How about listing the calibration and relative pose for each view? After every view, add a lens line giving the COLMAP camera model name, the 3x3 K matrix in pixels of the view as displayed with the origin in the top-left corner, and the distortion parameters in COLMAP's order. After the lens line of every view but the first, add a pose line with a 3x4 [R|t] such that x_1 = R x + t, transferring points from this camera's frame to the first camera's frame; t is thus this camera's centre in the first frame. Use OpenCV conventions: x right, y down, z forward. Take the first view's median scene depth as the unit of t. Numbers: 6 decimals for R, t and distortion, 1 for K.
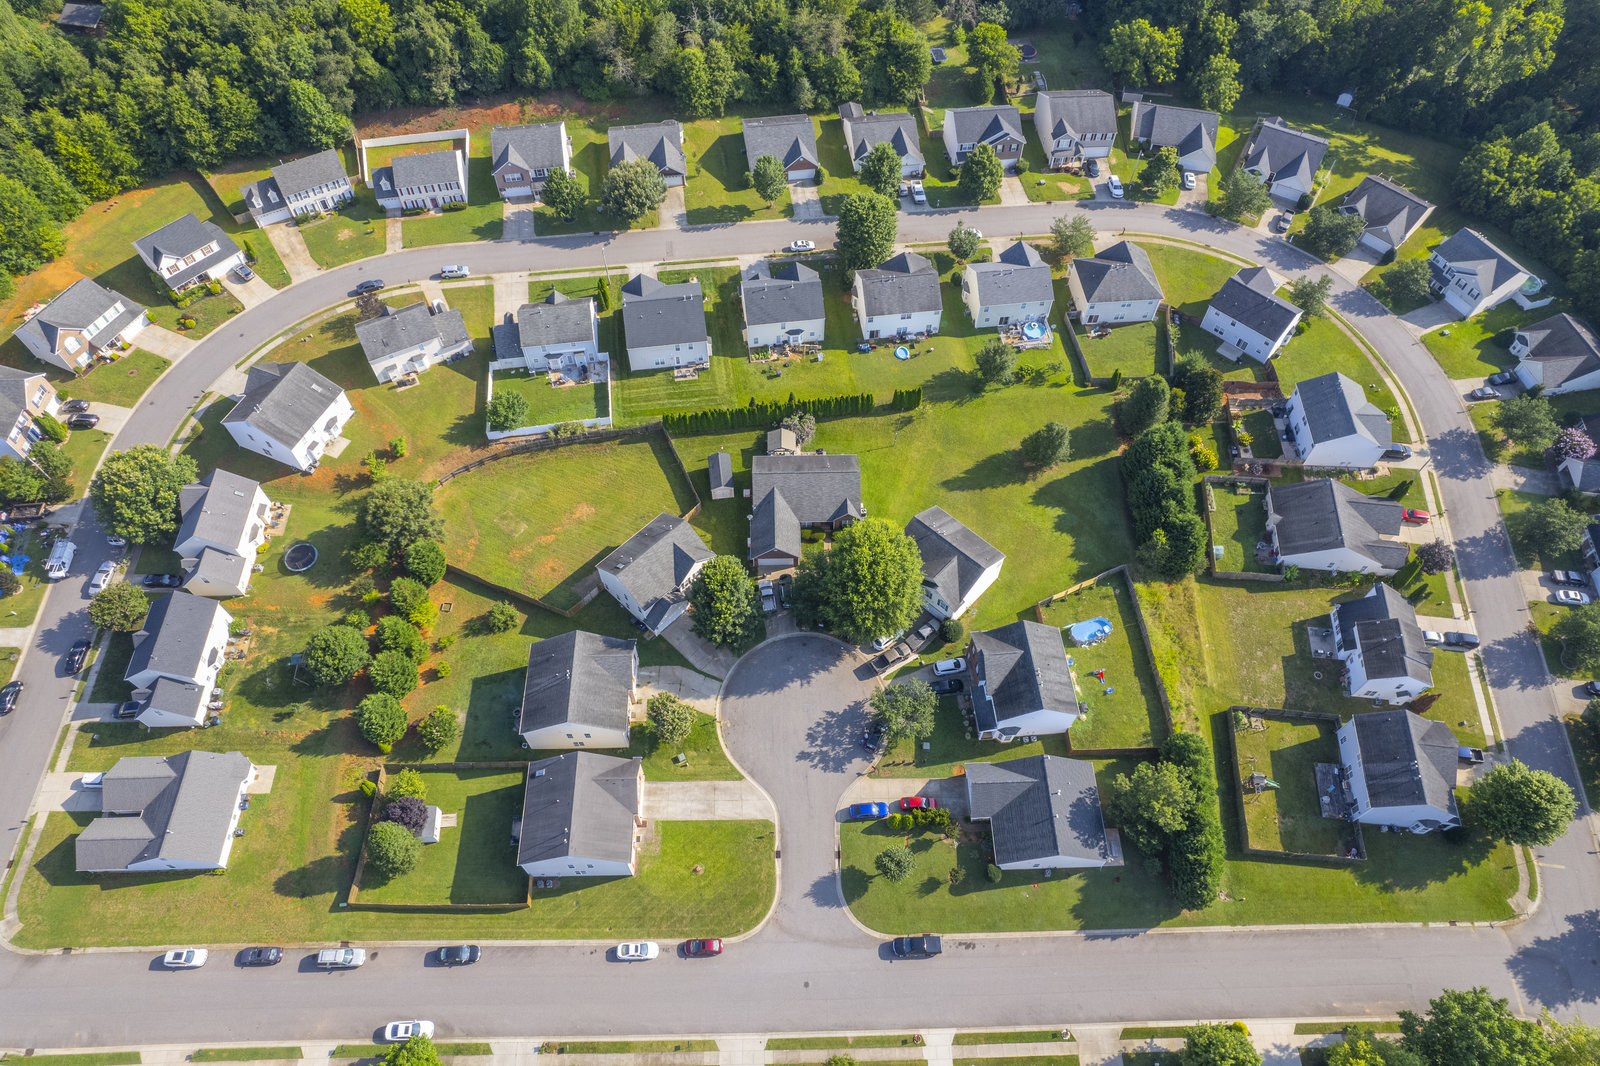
lens RADIAL K [[1041.7, 0, 800.0], [0, 1041.7, 533.0], [0, 0, 1]] dist [-0.027646, -0.000845]
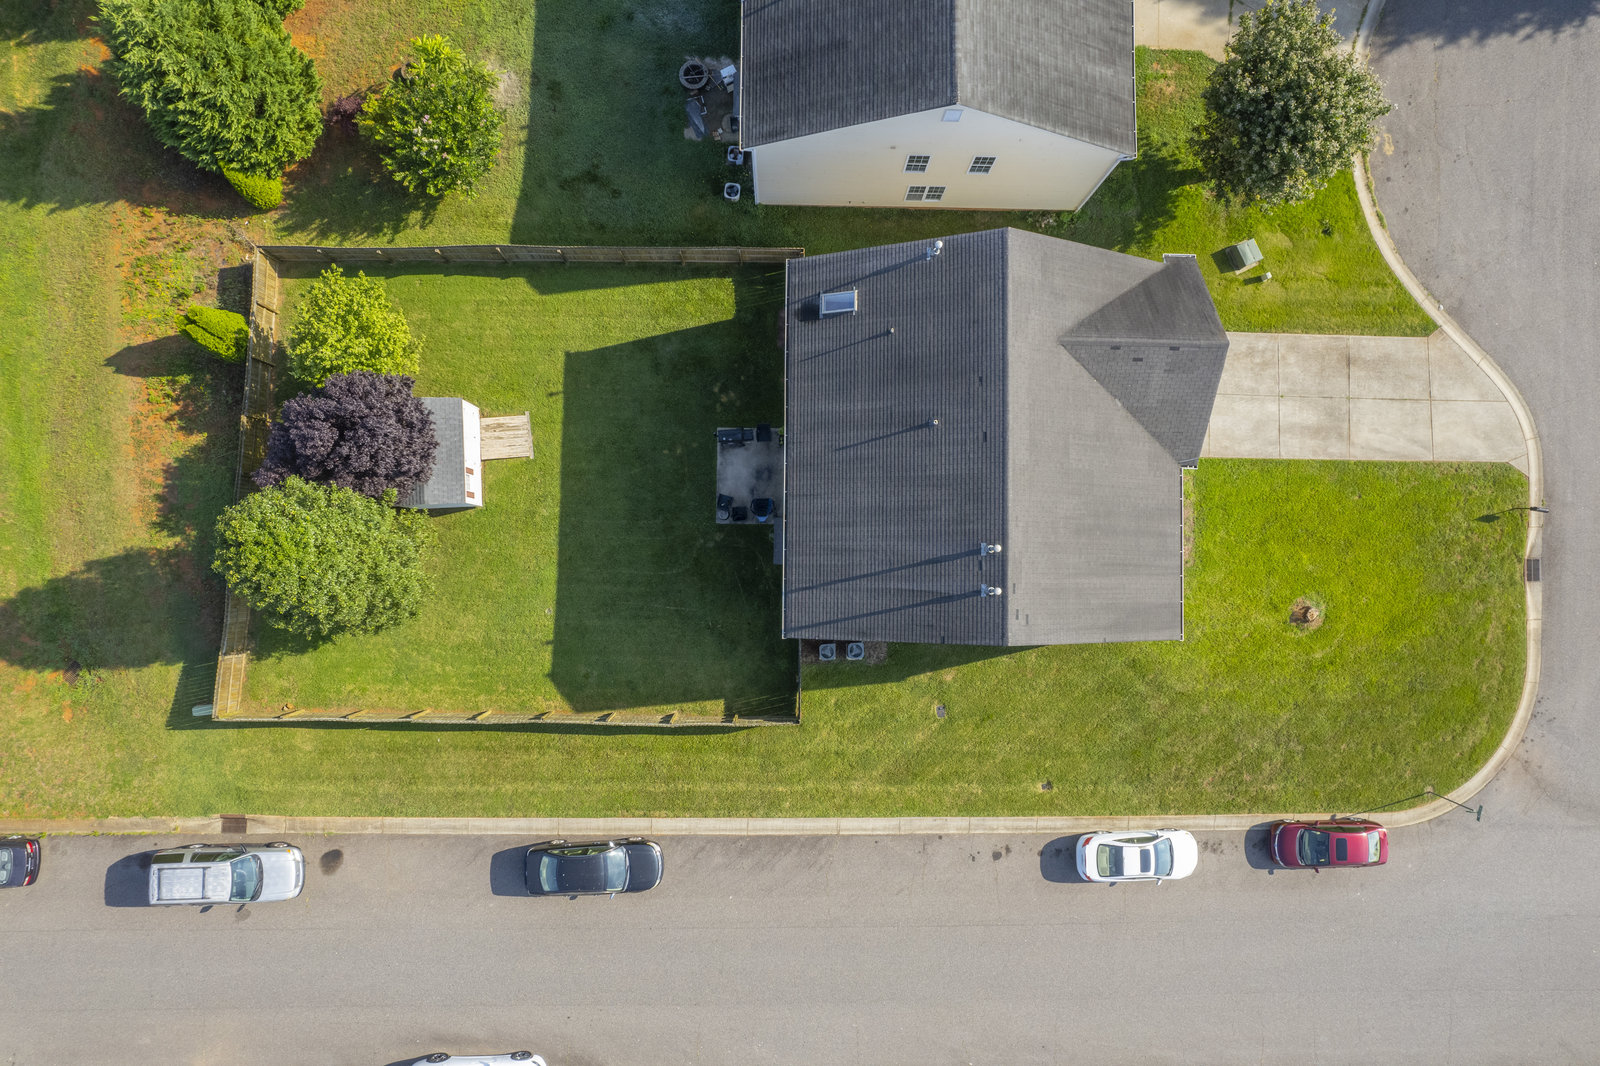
lens RADIAL K [[1016.1, 0, 800.0], [0, 1016.1, 533.0], [0, 0, 1]] dist [-0.088694, 0.078369]
pose [[0.999376, 0.033170, 0.012165, -0.253902], [-0.034764, 0.861821, 0.506019, 0.147593], [0.006301, -0.506126, 0.862436, 0.727112]]
